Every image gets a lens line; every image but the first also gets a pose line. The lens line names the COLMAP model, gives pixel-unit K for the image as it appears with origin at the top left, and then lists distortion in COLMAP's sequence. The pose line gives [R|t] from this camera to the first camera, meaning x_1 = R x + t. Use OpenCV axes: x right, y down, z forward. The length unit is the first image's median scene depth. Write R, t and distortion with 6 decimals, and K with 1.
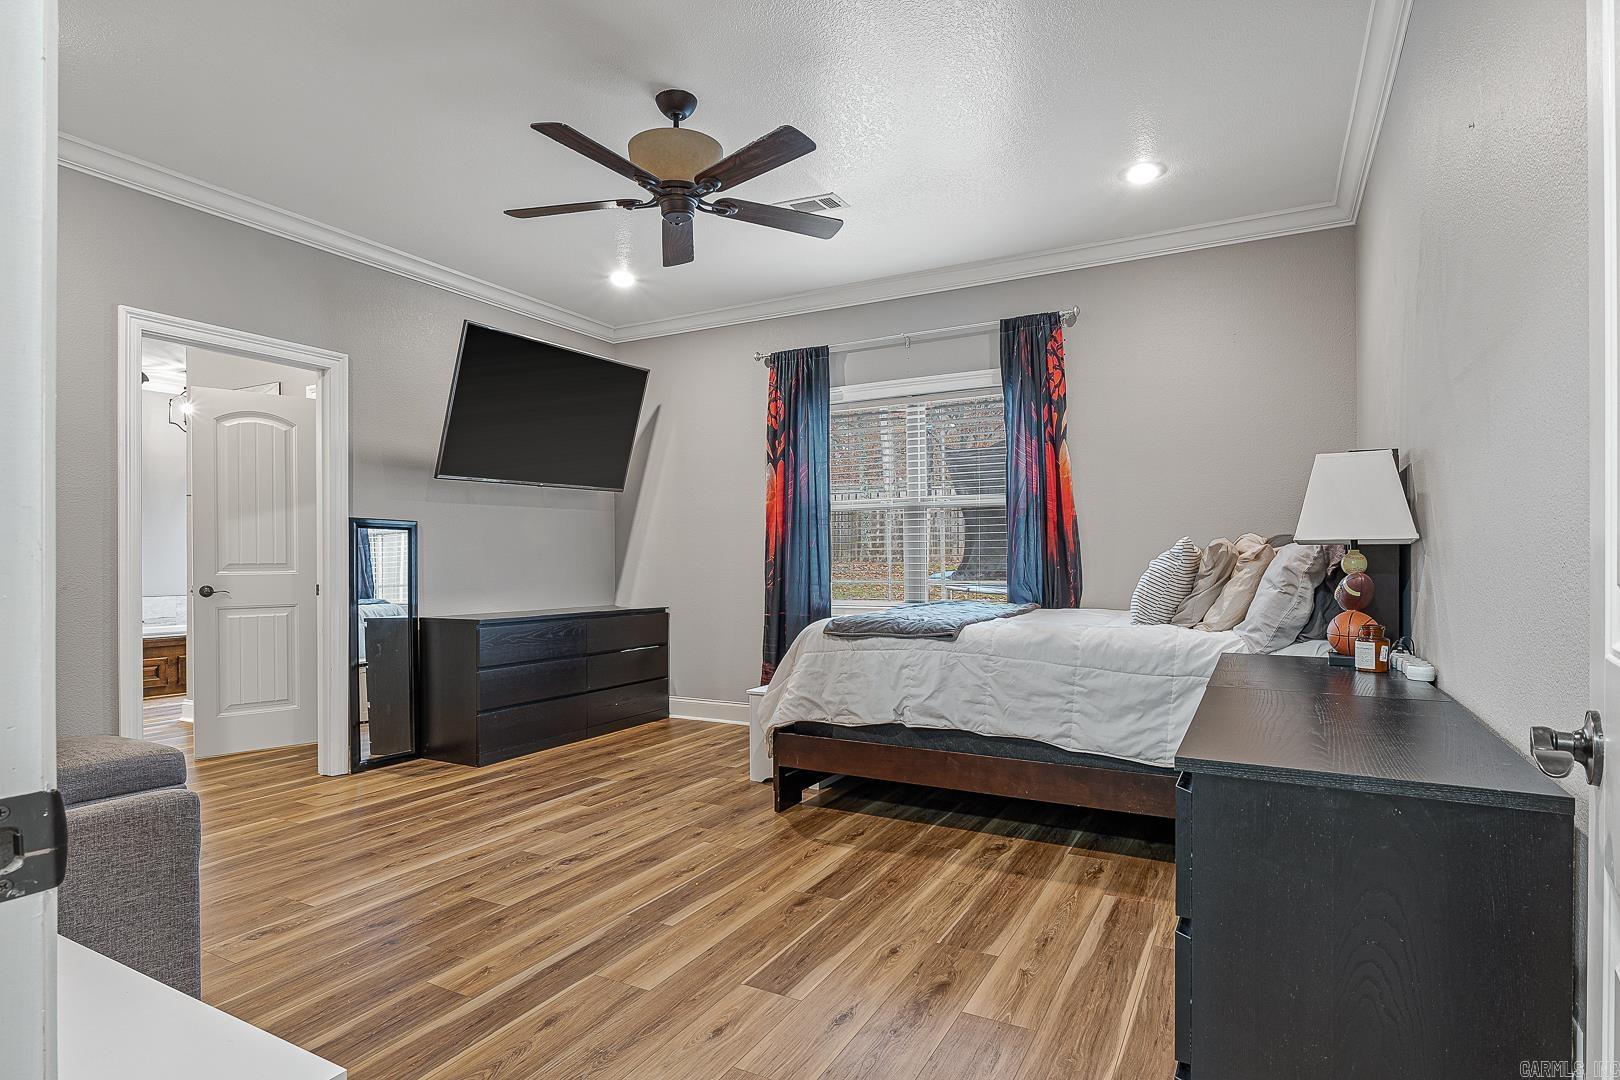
lens RADIAL K [[868.3, 0, 799.9], [0, 868.3, 547.7], [0, 0, 1]] dist [-0.004038, 0.001556]
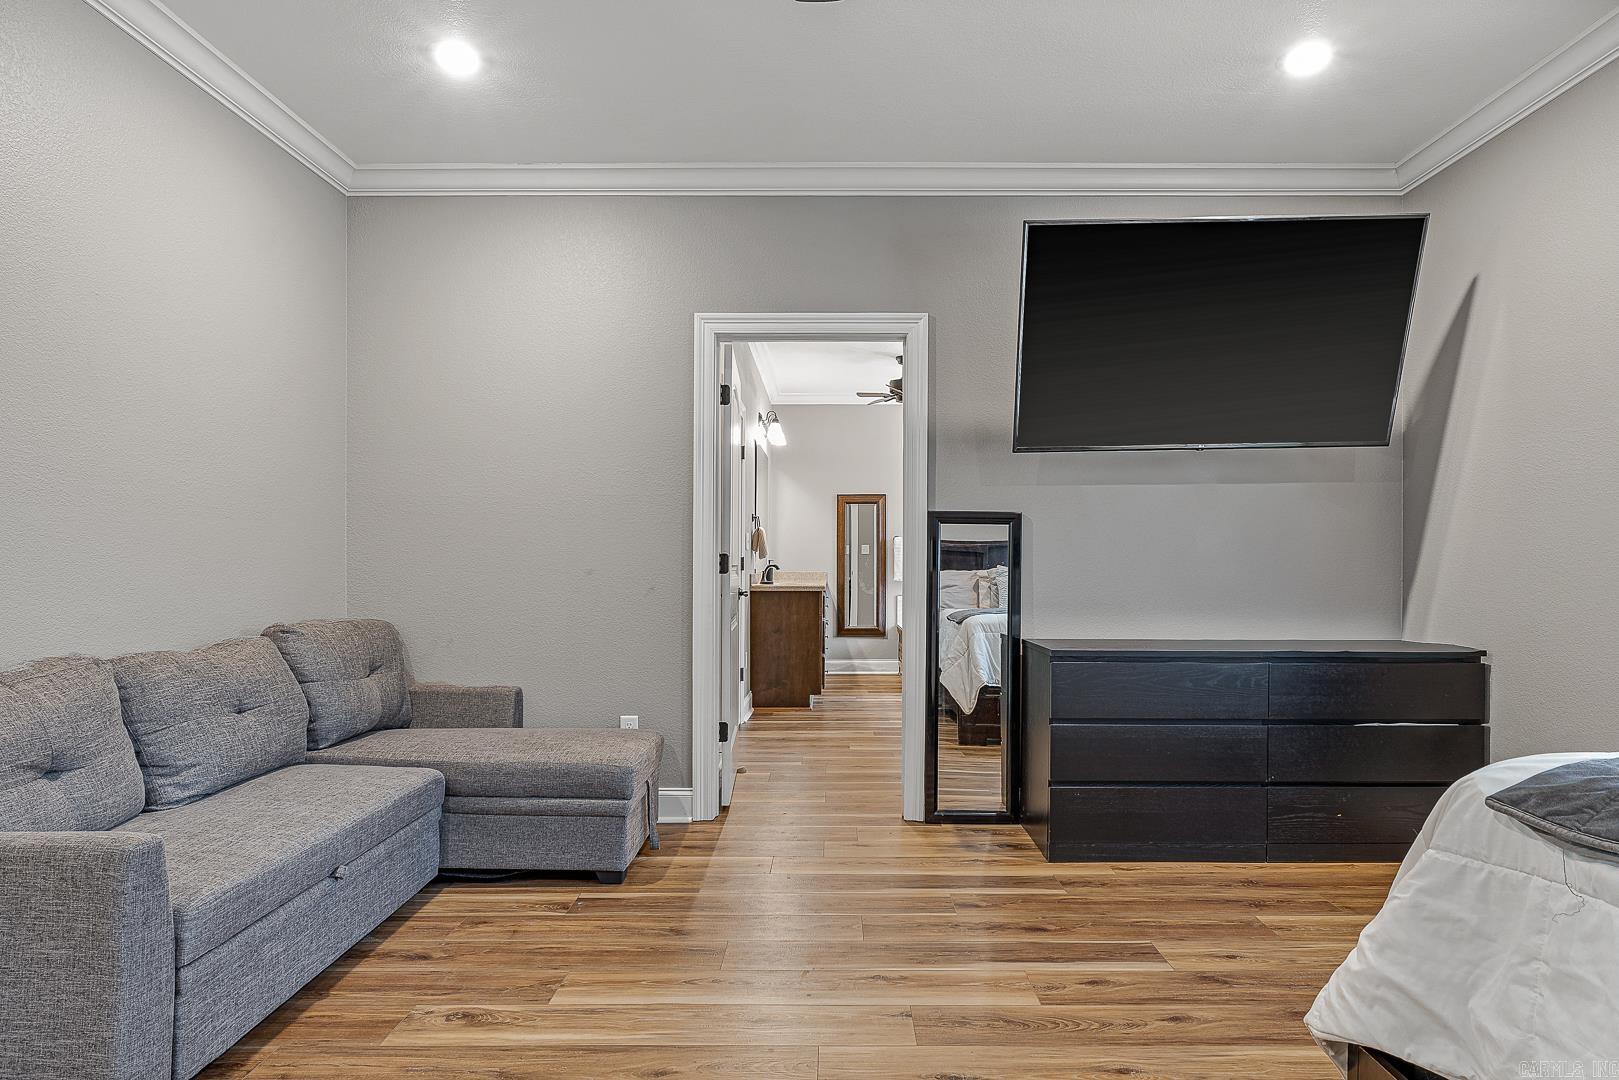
lens RADIAL K [[867.7, 0, 808.0], [0, 867.7, 554.7], [0, 0, 1]] dist [-0.004038, 0.001556]
pose [[0.479139, -0.001855, -0.877737, 0.154884], [0.010276, 0.999941, 0.003496, 0.003284], [0.877679, -0.010694, 0.479130, 0.526915]]
